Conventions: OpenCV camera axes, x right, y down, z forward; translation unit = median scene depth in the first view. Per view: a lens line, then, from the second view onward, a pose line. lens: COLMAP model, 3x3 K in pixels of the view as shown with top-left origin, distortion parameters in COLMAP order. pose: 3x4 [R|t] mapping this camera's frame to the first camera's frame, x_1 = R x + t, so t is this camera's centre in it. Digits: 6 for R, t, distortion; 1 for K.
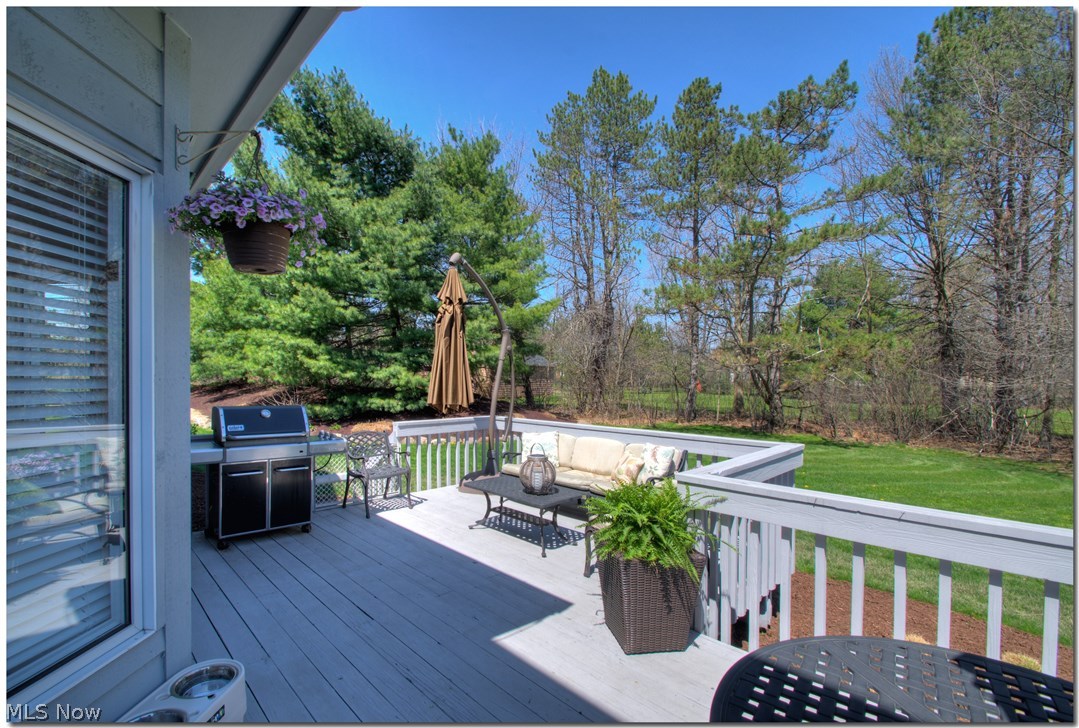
lens RADIAL K [[463.0, 0, 537.1], [0, 463.0, 389.7], [0, 0, 1]] dist [0.016293, -0.019777]
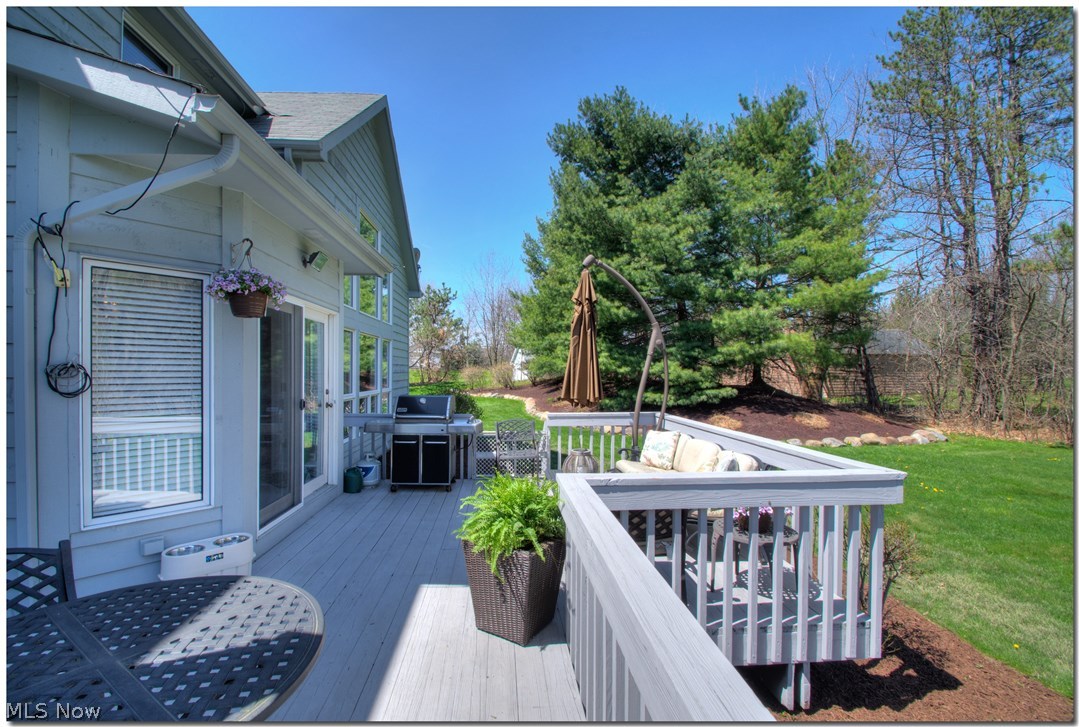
lens RADIAL K [[475.9, 0, 539.7], [0, 475.9, 384.4], [0, 0, 1]] dist [0.002901, 0.000118]
pose [[0.759770, 0.007800, -0.650145, 0.147265], [-0.007269, 0.999967, 0.003502, -0.001216], [0.650151, 0.002065, 0.759802, 0.034964]]
